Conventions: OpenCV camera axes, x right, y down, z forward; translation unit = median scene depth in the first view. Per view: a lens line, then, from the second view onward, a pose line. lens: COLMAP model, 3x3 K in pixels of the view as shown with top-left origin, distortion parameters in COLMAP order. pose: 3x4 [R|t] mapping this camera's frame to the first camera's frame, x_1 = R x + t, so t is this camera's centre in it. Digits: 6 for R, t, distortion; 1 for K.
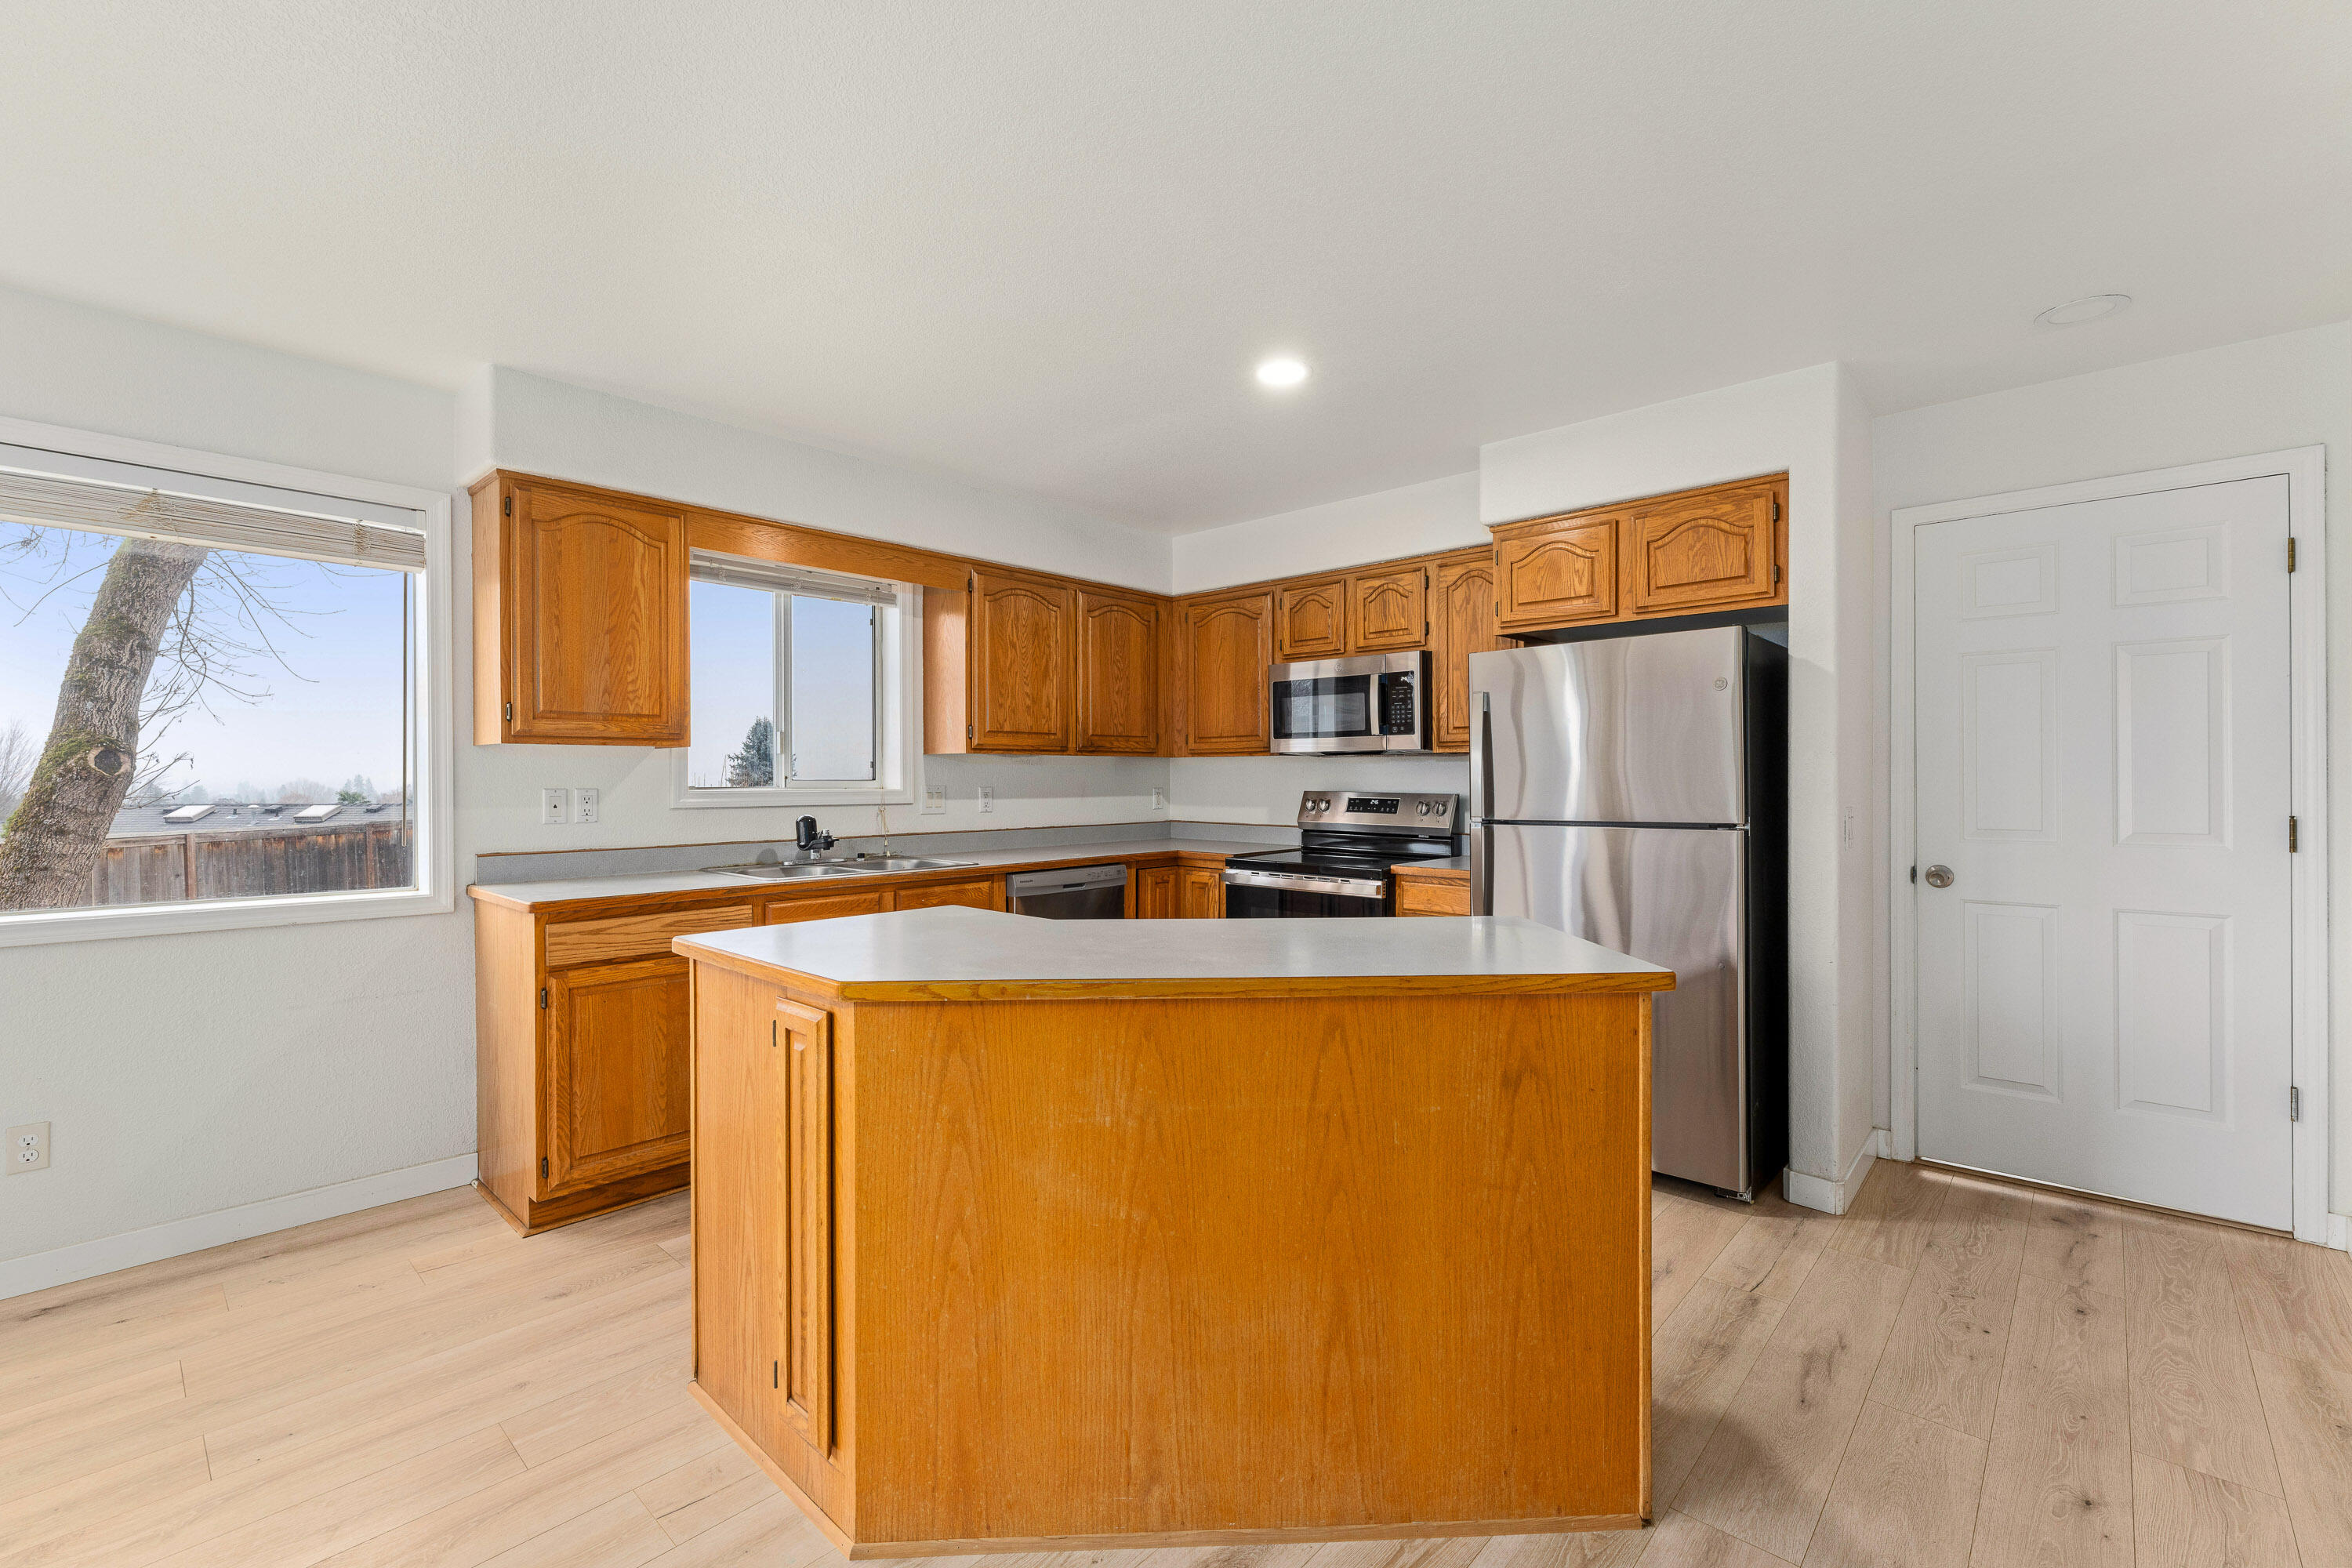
lens RADIAL K [[1000.0, 0, 1176.0], [0, 1000.0, 784.0], [0, 0, 1]] dist [0.000460, 0.000024]
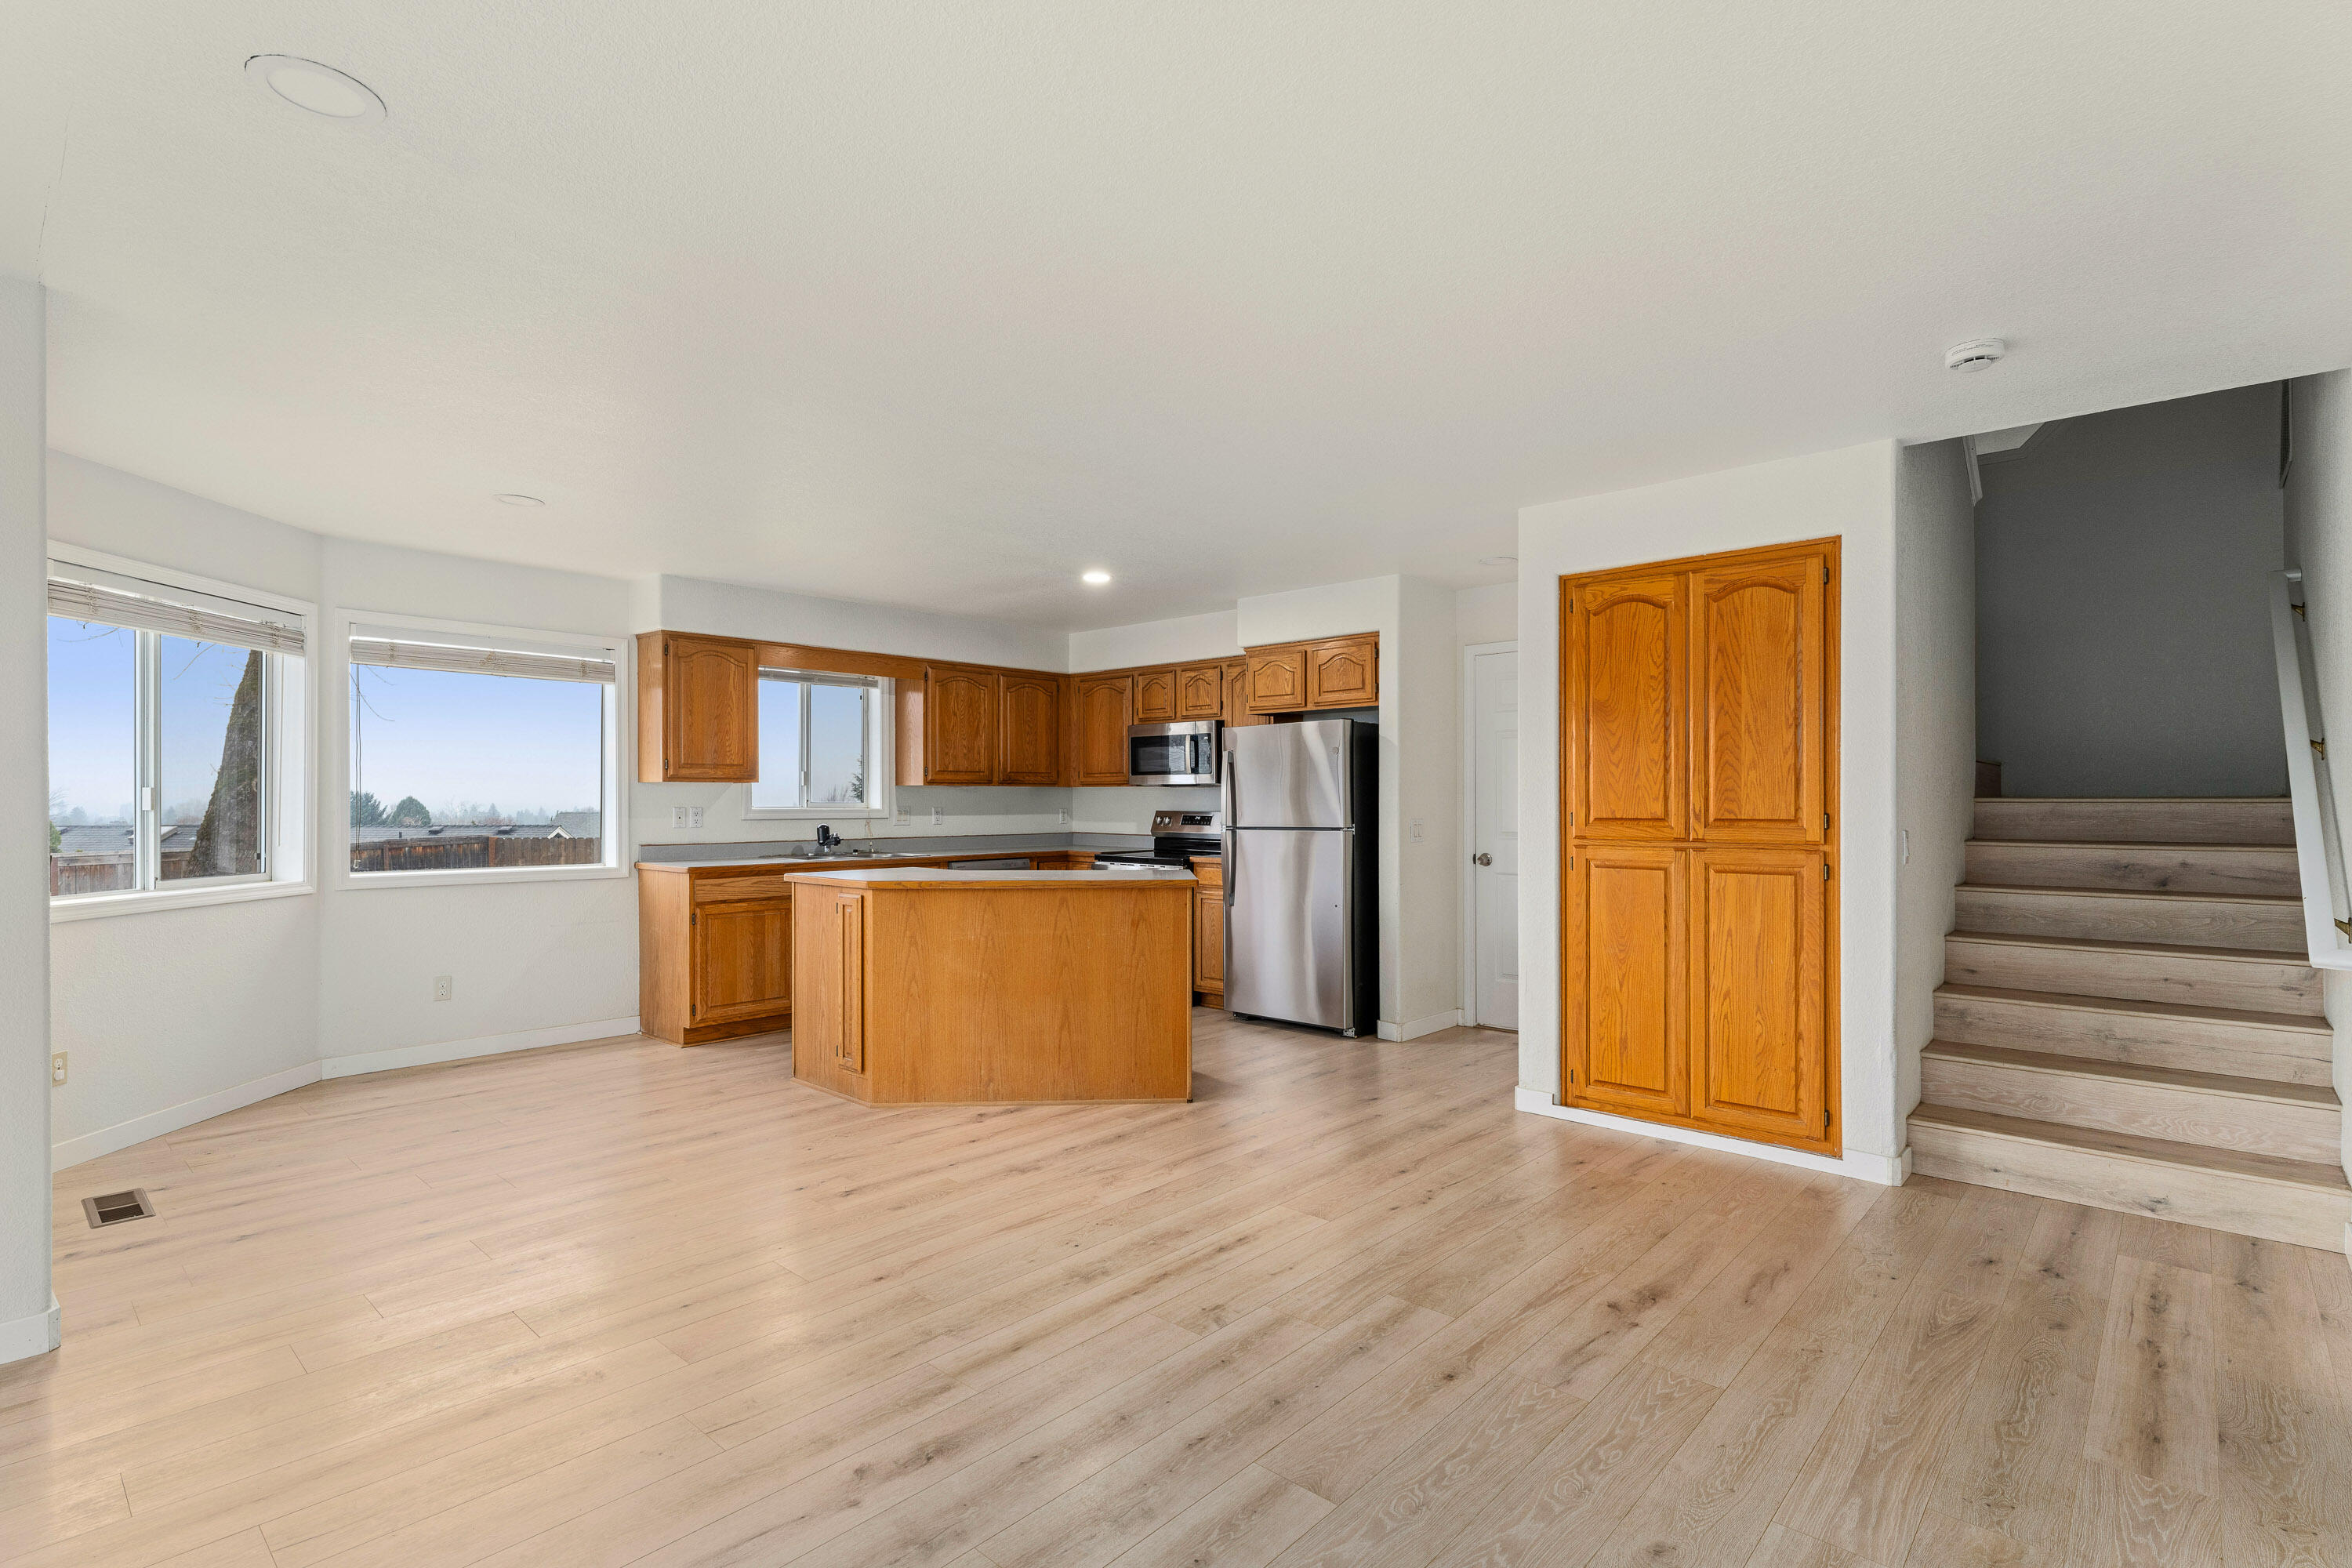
lens RADIAL K [[1117.6, 0, 1173.8], [0, 1117.6, 803.6], [0, 0, 1]] dist [0.000184, -0.000002]
pose [[0.999992, 0.002077, 0.003380, 0.176019], [-0.002064, 0.999991, -0.003653, 0.003130], [-0.003388, 0.003646, 0.999988, -0.747741]]
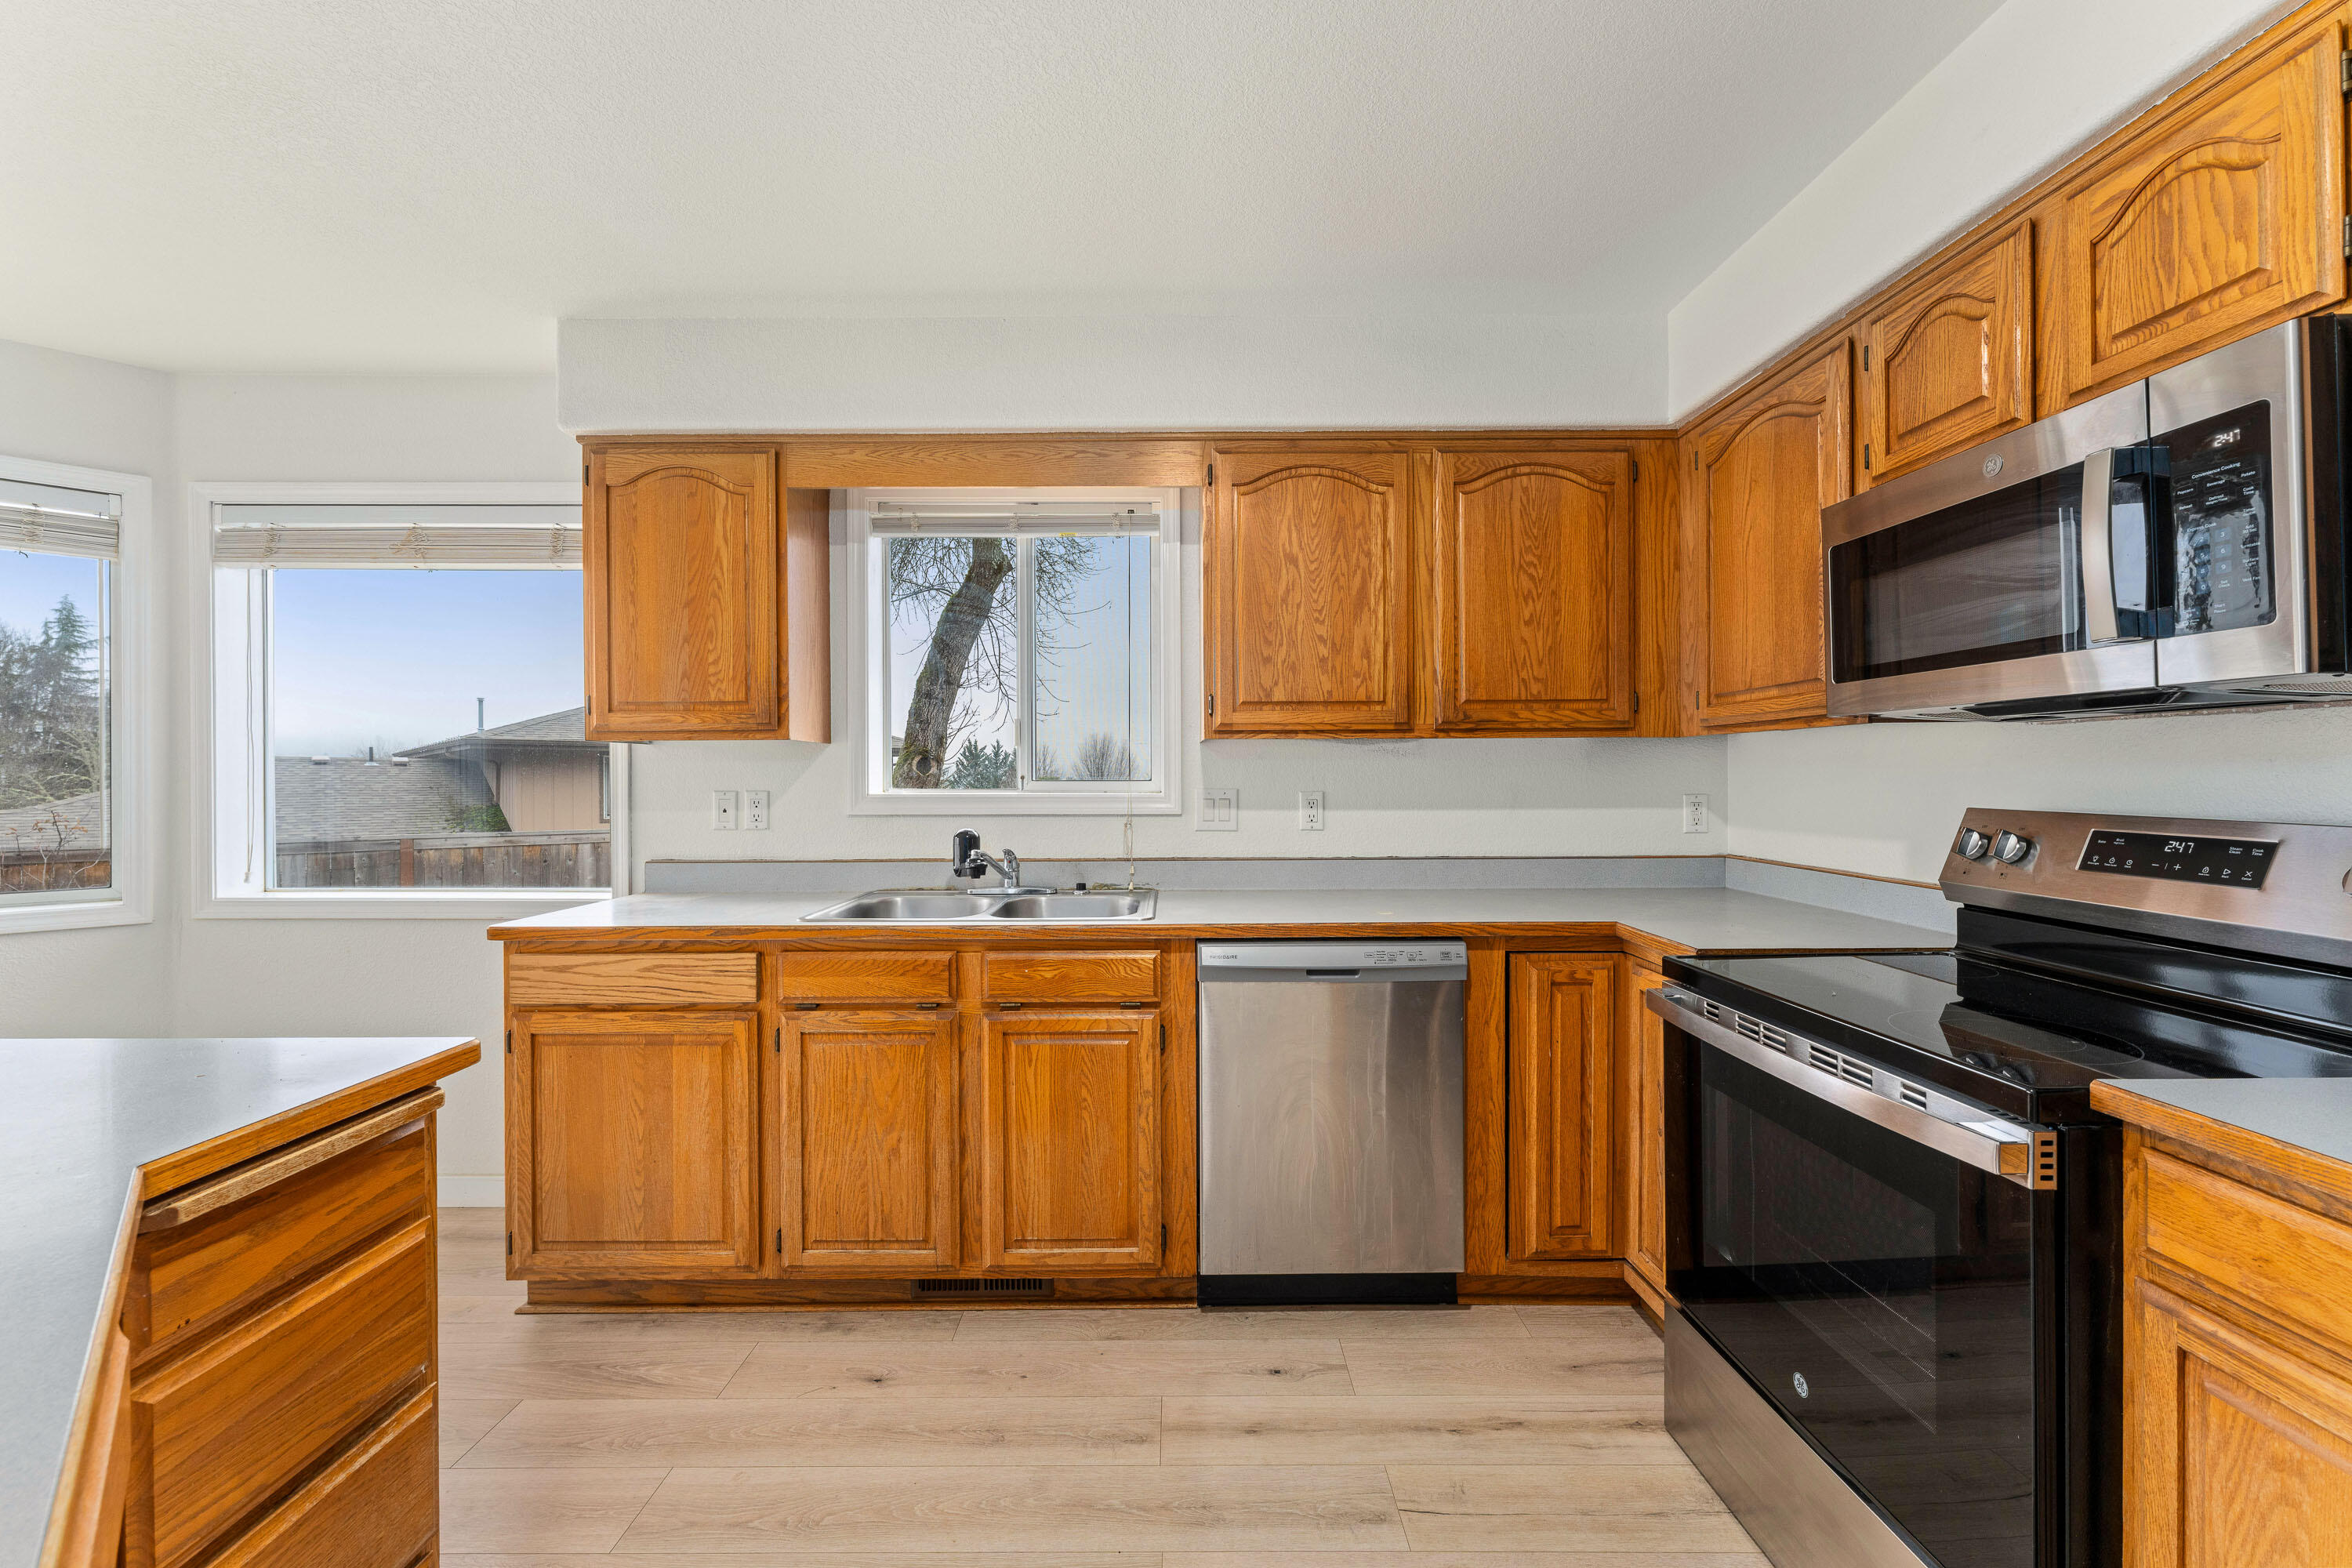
lens RADIAL K [[940.6, 0, 1176.0], [0, 940.6, 784.0], [0, 0, 1]] dist [-0.000515, -0.000301]
pose [[0.680102, 0.003794, -0.733108, 0.225516], [-0.001428, 0.999992, 0.003851, -0.004448], [0.733116, -0.001572, 0.680101, 0.599163]]
